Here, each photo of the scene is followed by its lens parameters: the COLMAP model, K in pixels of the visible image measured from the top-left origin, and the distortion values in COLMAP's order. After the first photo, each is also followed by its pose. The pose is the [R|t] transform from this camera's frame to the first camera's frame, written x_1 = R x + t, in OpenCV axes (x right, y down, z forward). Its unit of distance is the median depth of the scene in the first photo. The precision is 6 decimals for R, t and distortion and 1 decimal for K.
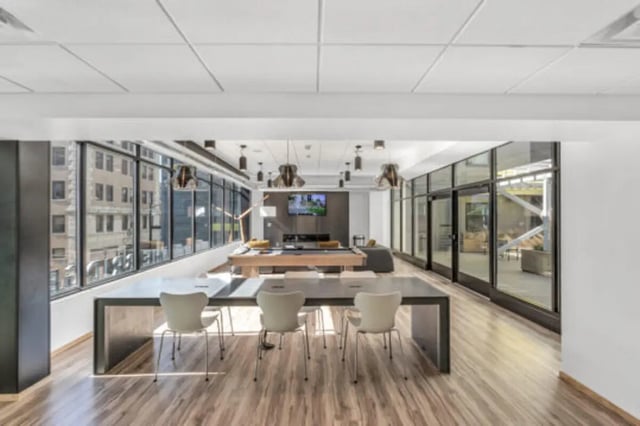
lens RADIAL K [[339.7, 0, 319.8], [0, 339.7, 217.3], [0, 0, 1]] dist [-0.006865, 0.002342]
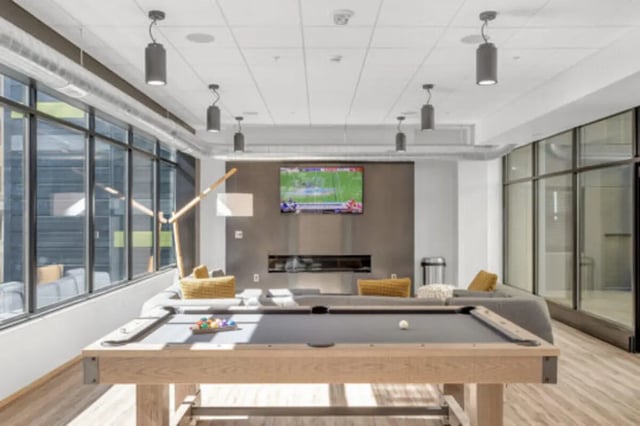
lens RADIAL K [[485.3, 0, 323.7], [0, 485.3, 216.7], [0, 0, 1]] dist [0.017251, -0.004051]
pose [[0.999960, 0.001919, 0.008689, -0.052891], [-0.001909, 0.999997, -0.001198, -0.001164], [-0.008691, 0.001181, 0.999962, 0.459395]]
